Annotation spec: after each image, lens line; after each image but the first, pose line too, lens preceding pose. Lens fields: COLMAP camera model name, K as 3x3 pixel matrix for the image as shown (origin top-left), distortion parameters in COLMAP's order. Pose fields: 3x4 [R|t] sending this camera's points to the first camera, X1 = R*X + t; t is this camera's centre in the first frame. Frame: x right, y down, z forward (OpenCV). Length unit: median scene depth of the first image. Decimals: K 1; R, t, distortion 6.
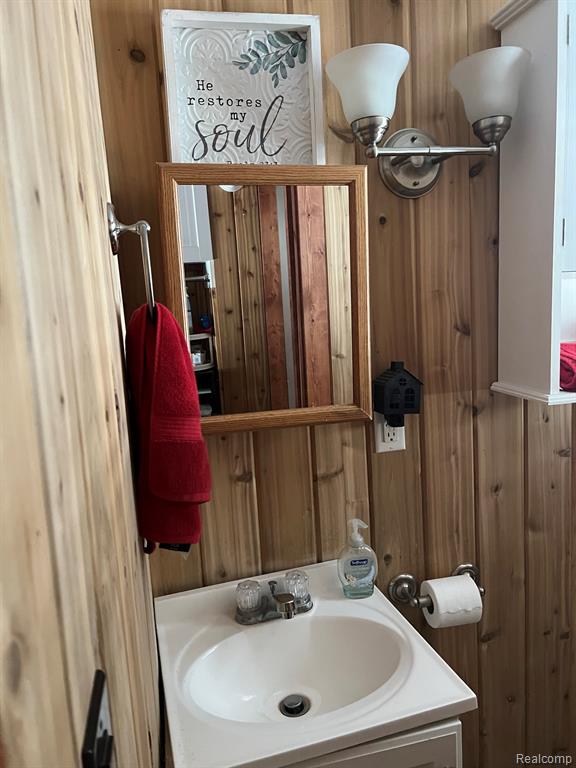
lens RADIAL K [[582.6, 0, 278.5], [0, 582.6, 380.0], [0, 0, 1]] dist [0.055639, -0.059652]
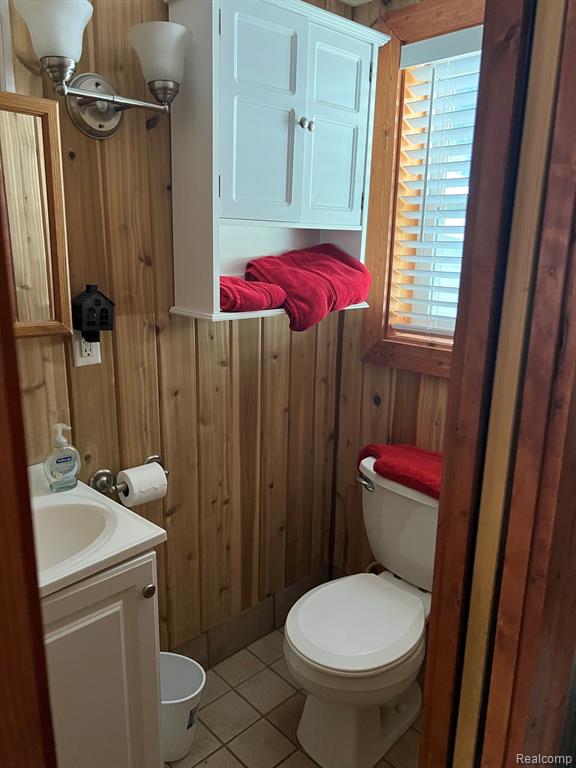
lens RADIAL K [[582.6, 0, 278.5], [0, 582.6, 380.0], [0, 0, 1]] dist [0.055639, -0.059652]
pose [[0.857363, -0.051577, 0.512121, -0.078008], [0.008275, 0.996219, 0.086478, 0.056570], [-0.514645, -0.069905, 0.854549, -0.175730]]
